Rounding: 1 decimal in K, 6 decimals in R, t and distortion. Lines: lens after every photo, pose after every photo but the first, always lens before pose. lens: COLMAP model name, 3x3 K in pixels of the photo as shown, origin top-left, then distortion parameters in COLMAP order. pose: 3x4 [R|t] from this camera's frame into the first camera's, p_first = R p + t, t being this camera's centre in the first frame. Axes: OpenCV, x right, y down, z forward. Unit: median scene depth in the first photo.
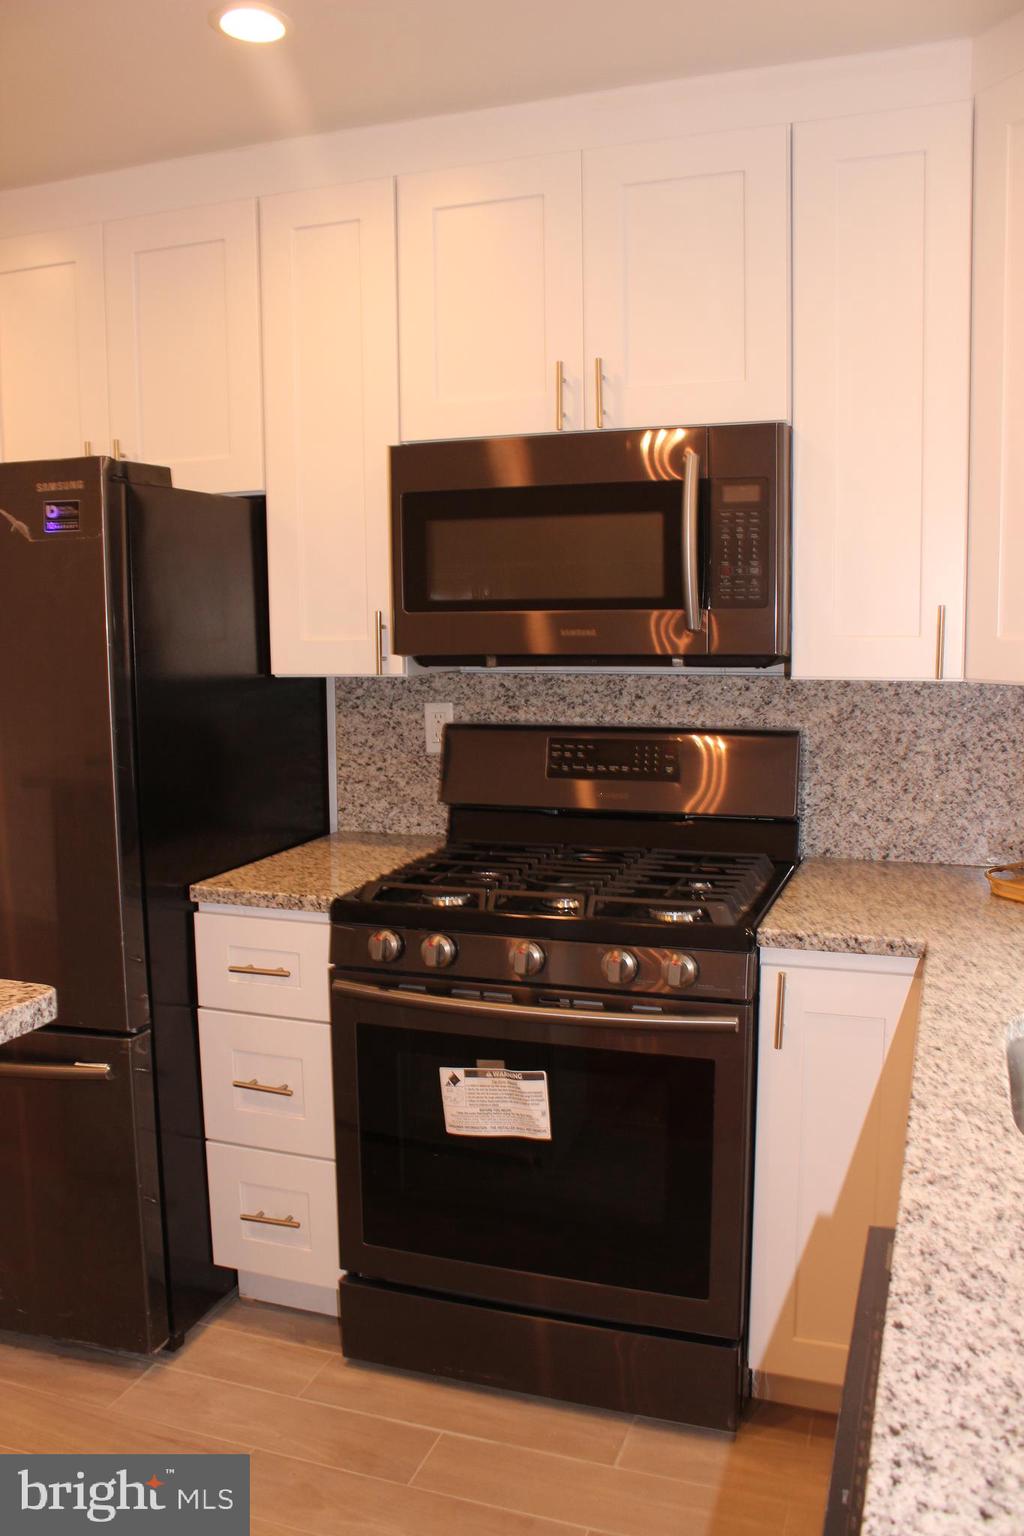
lens RADIAL K [[1285.6, 0, 510.5], [0, 1285.6, 760.7], [0, 0, 1]] dist [-0.156497, 0.117676]
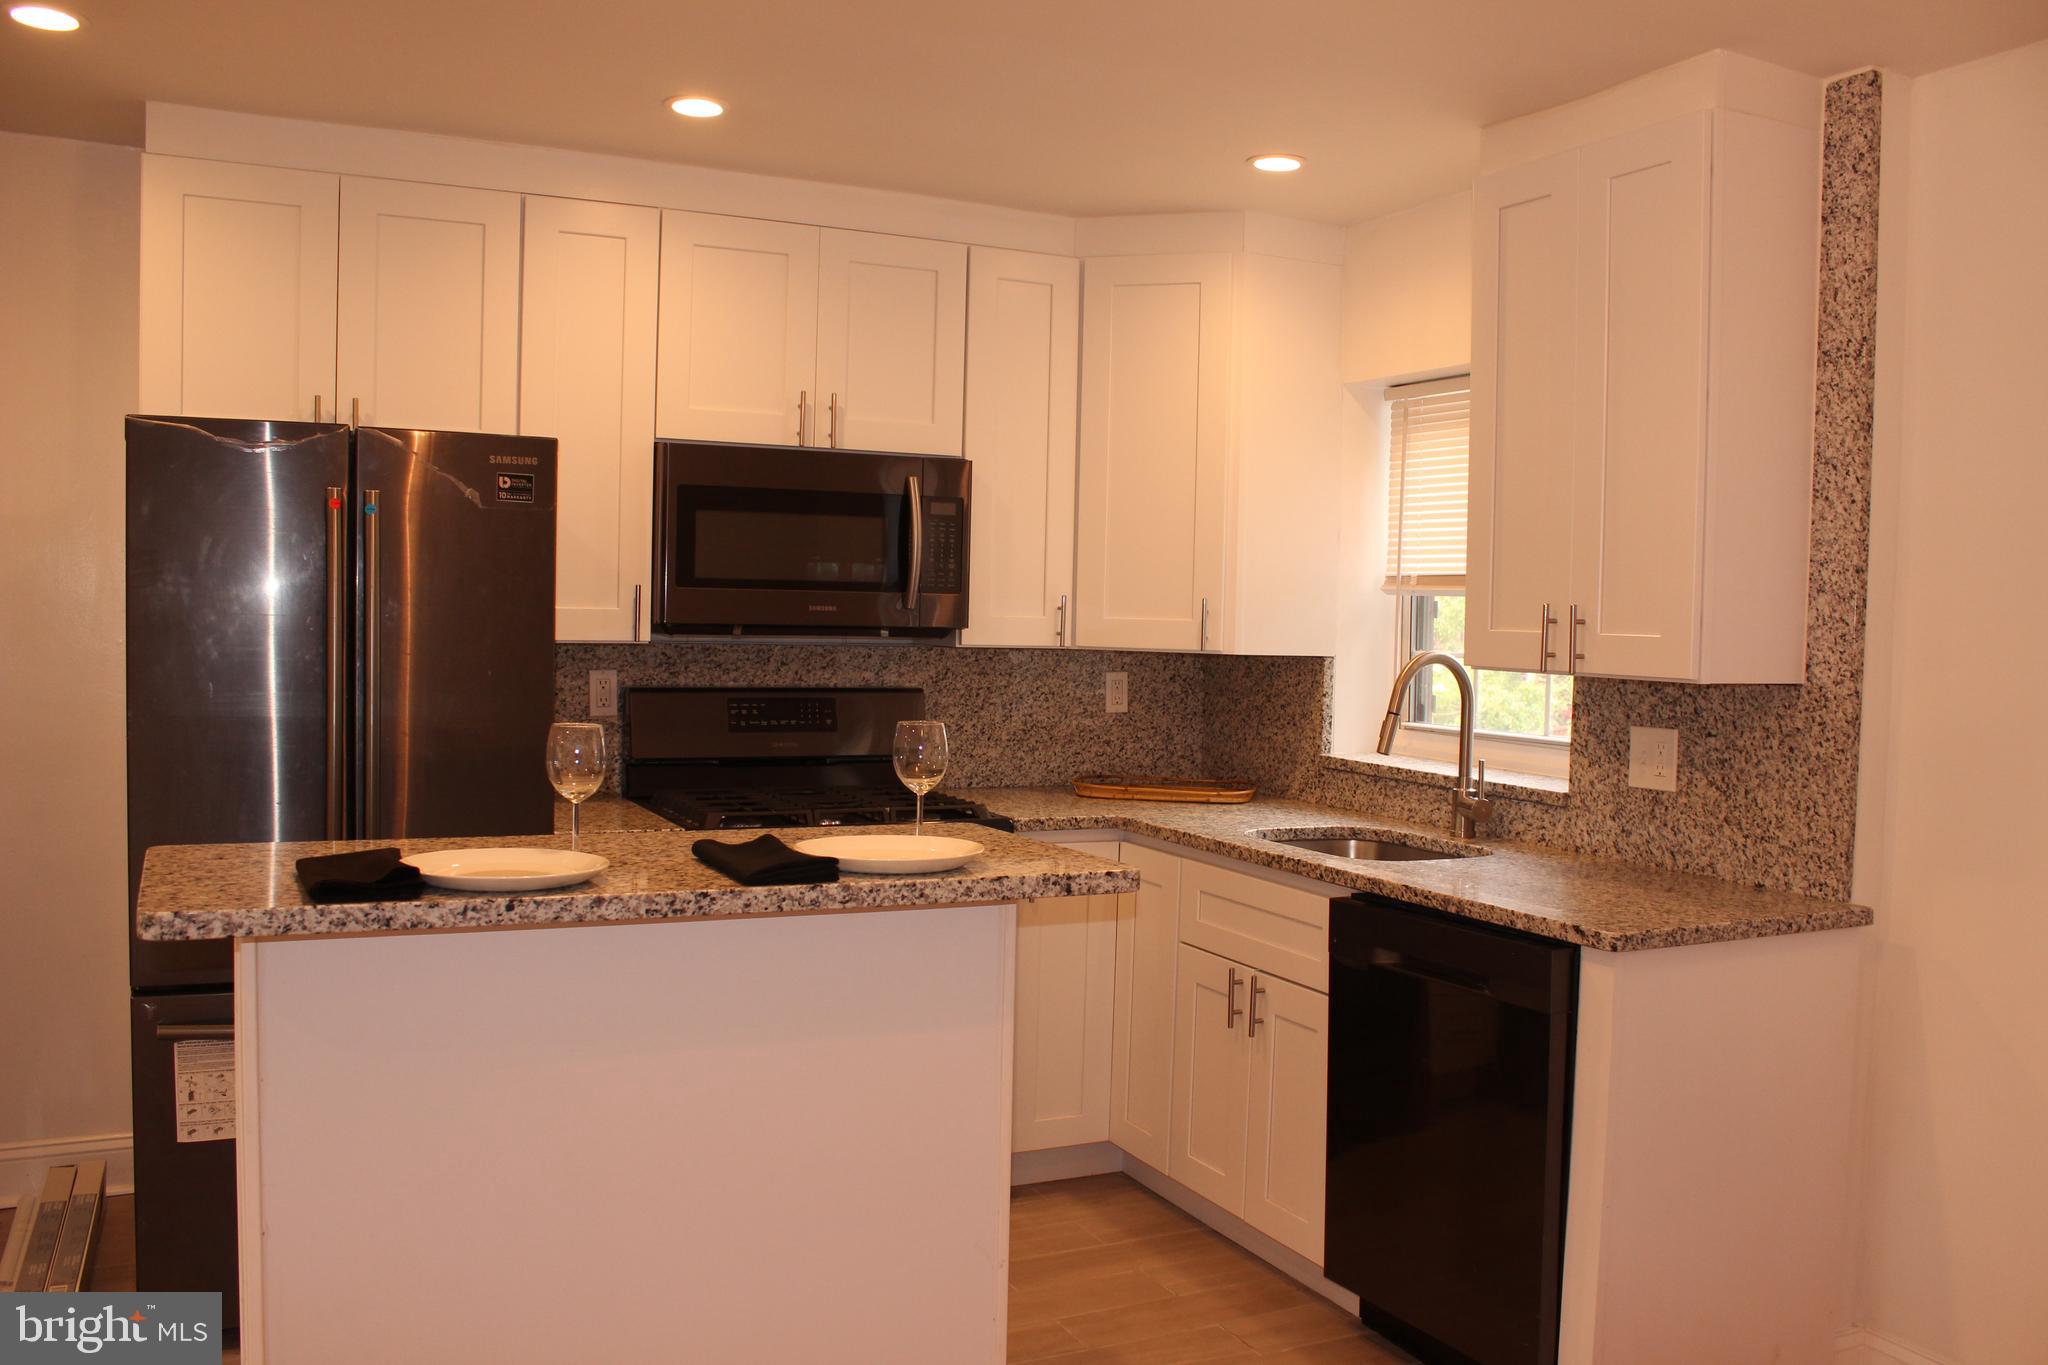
lens RADIAL K [[1714.1, 0, 1024.4], [0, 1714.1, 689.5], [0, 0, 1]] dist [-0.156497, 0.117676]
pose [[0.694442, -0.006460, 0.719519, -0.954725], [0.048206, 0.998131, -0.037564, 0.048478], [-0.717932, 0.060771, 0.693456, -0.277031]]
